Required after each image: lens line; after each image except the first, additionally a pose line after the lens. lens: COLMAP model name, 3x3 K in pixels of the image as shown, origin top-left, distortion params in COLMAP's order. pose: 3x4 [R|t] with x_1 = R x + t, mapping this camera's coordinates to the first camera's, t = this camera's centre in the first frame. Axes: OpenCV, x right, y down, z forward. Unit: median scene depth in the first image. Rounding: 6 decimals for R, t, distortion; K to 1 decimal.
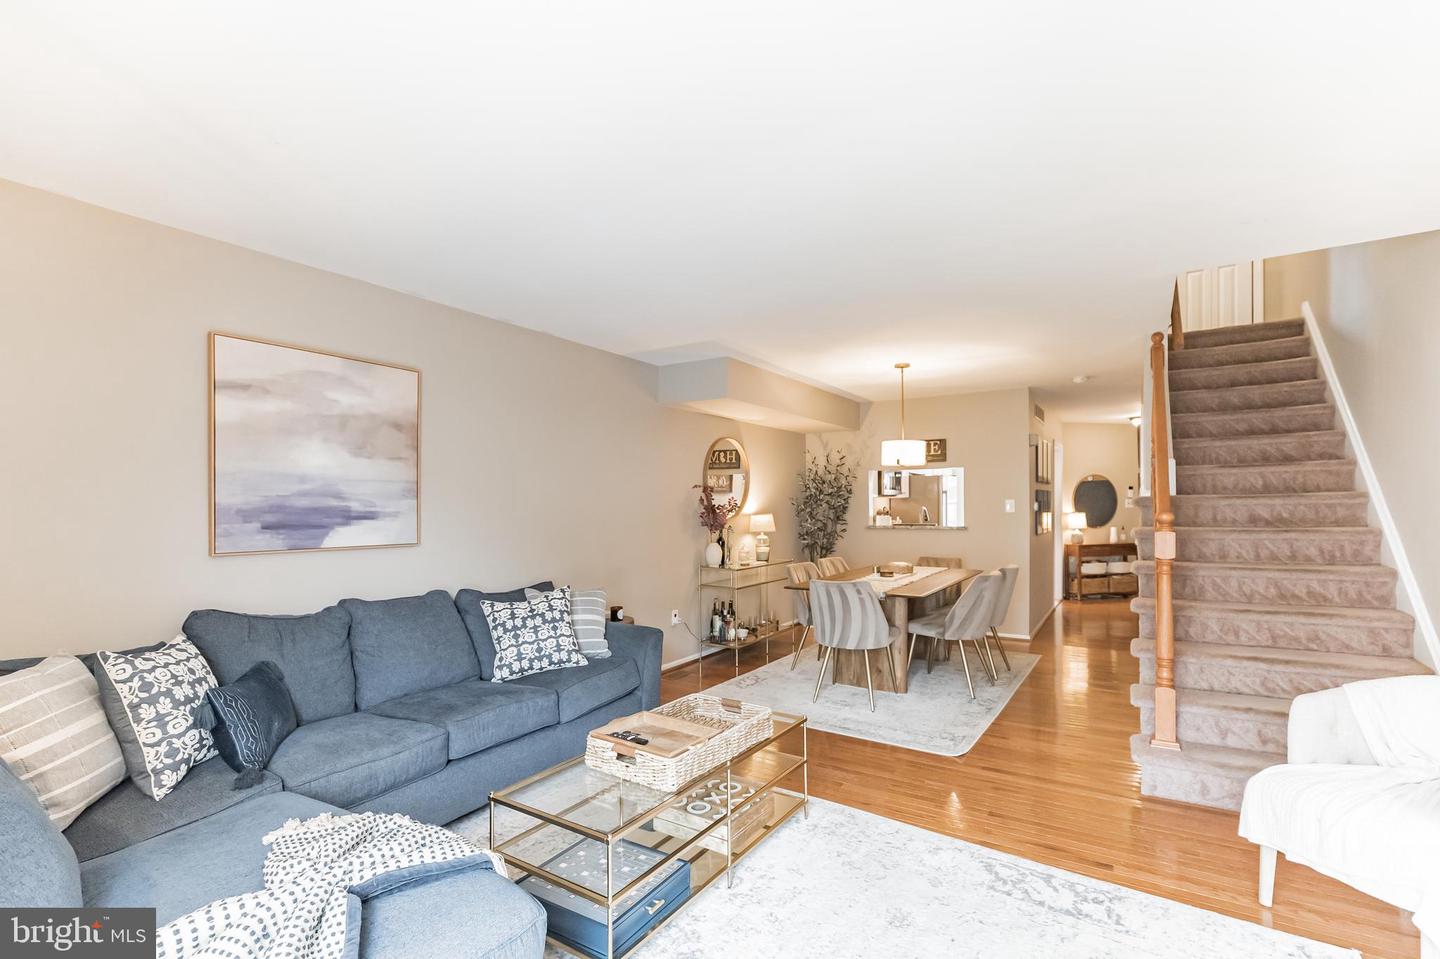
lens RADIAL K [[650.5, 0, 720.0], [0, 650.5, 479.5], [0, 0, 1]] dist [0.003184, 0.000729]
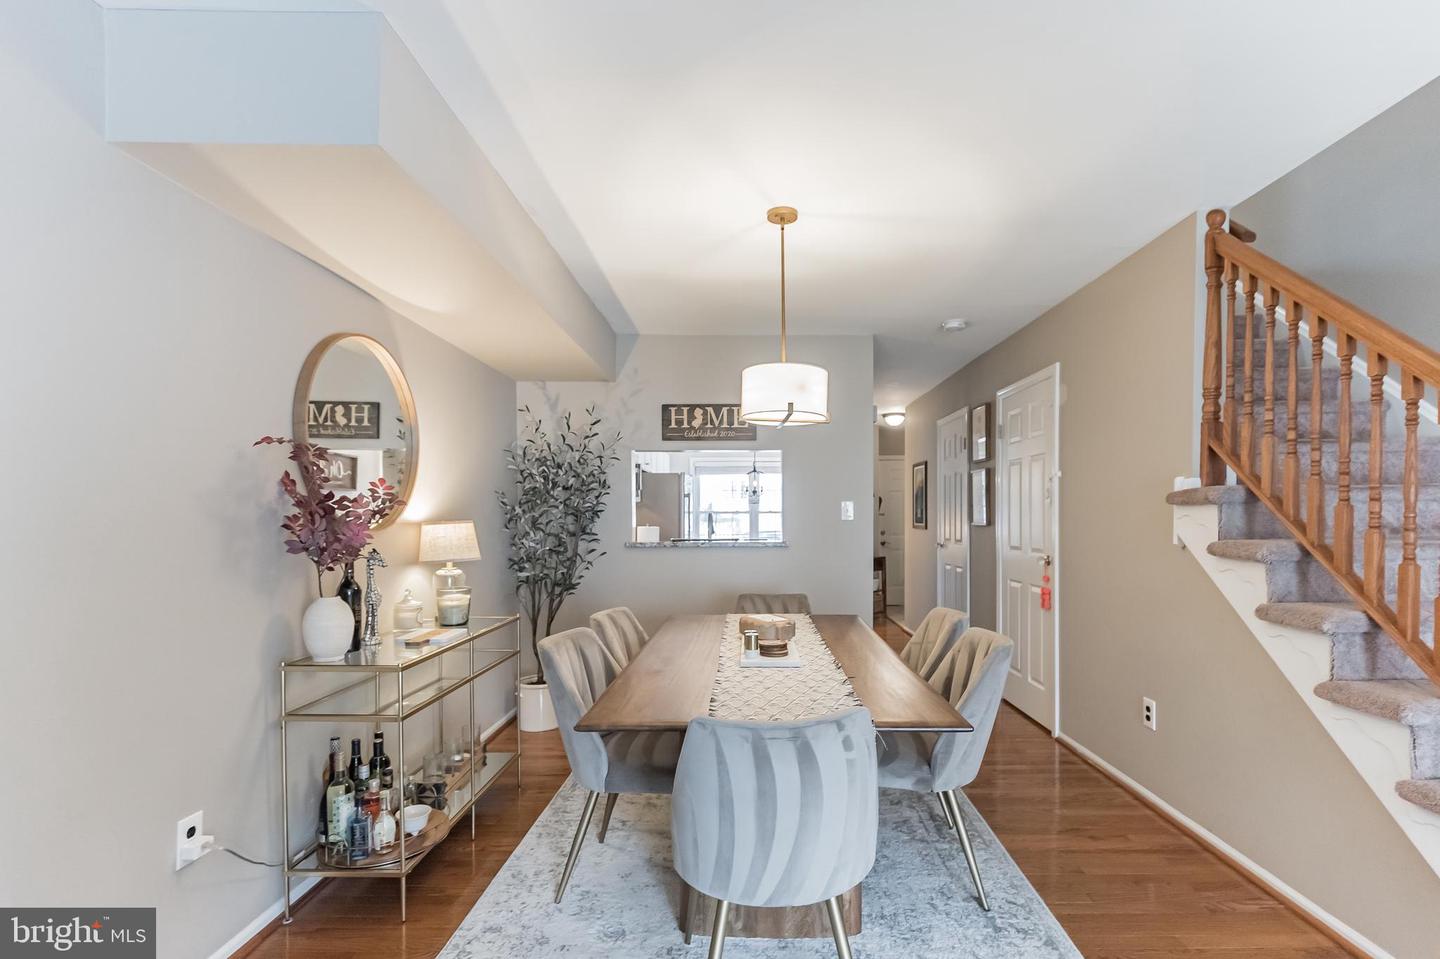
lens RADIAL K [[676.0, 0, 759.6], [0, 676.0, 522.3], [0, 0, 1]] dist [-0.005470, -0.000307]
pose [[0.839812, -0.002702, 0.542871, -0.011185], [-0.021303, 0.999053, 0.037929, 0.033600], [-0.542460, -0.043419, 0.838959, 0.526107]]
